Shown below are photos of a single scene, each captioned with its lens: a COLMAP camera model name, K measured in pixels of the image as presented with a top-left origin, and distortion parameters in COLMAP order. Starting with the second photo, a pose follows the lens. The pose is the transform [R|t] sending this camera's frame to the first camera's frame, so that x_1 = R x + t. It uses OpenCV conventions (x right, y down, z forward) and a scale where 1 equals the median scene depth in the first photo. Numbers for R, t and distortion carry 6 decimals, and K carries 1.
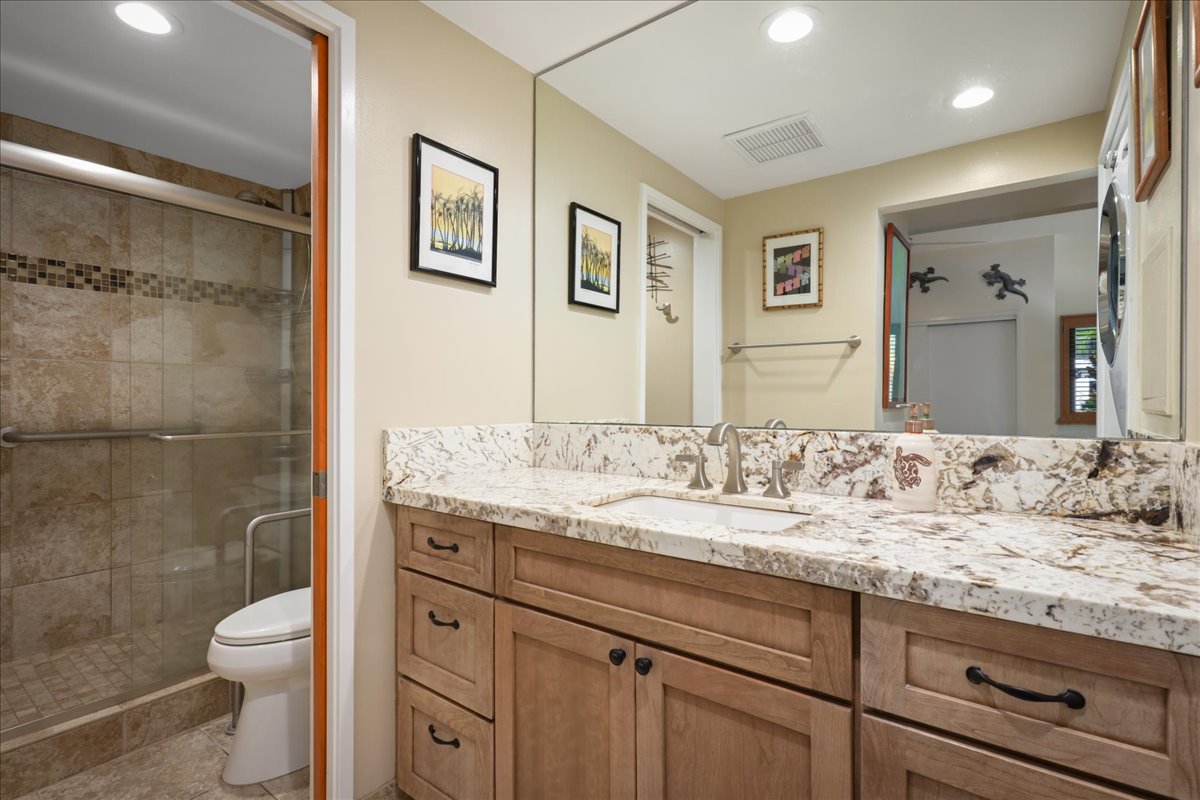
lens RADIAL K [[561.2, 0, 601.1], [0, 561.2, 401.2], [0, 0, 1]] dist [-0.001422, -0.000927]
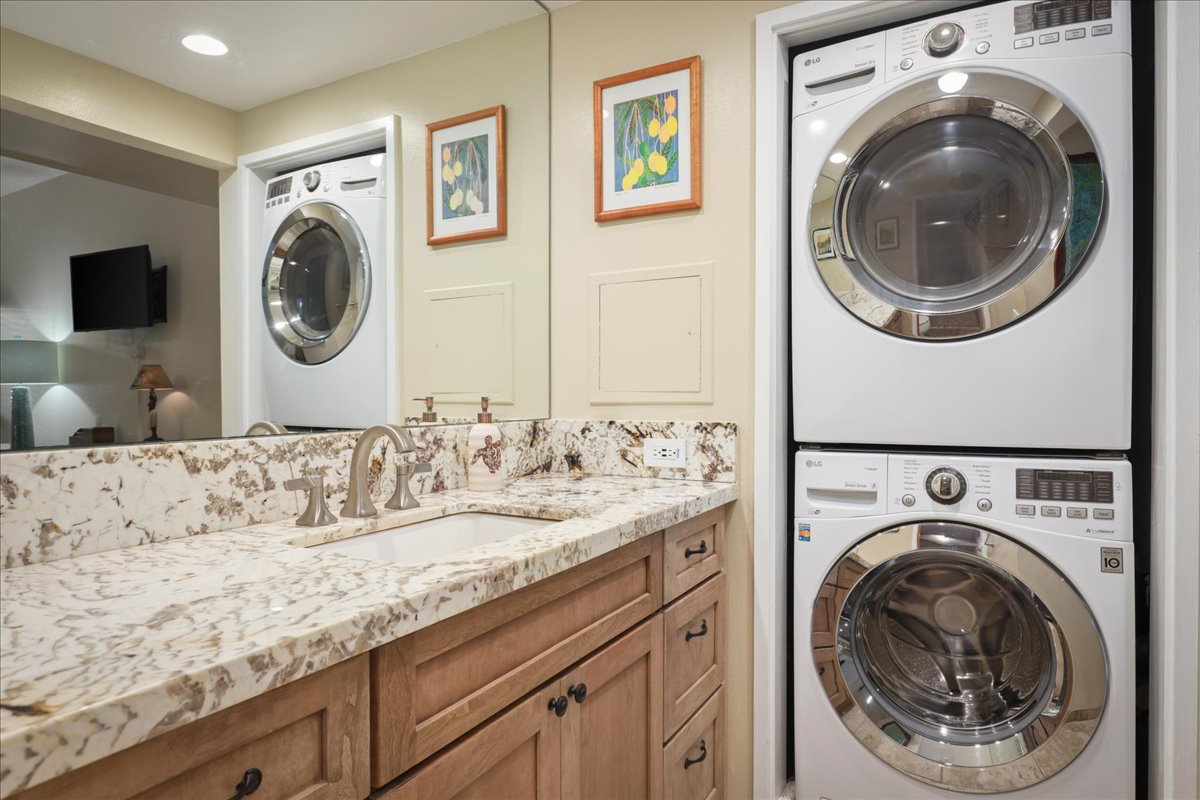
lens RADIAL K [[701.7, 0, 599.7], [0, 701.7, 397.3], [0, 0, 1]] dist [-0.009626, -0.000390]
pose [[-0.133344, -0.004403, 0.991060, -0.801017], [0.003726, 0.999981, 0.004944, -0.002002], [-0.991063, 0.004352, -0.133325, 0.866370]]
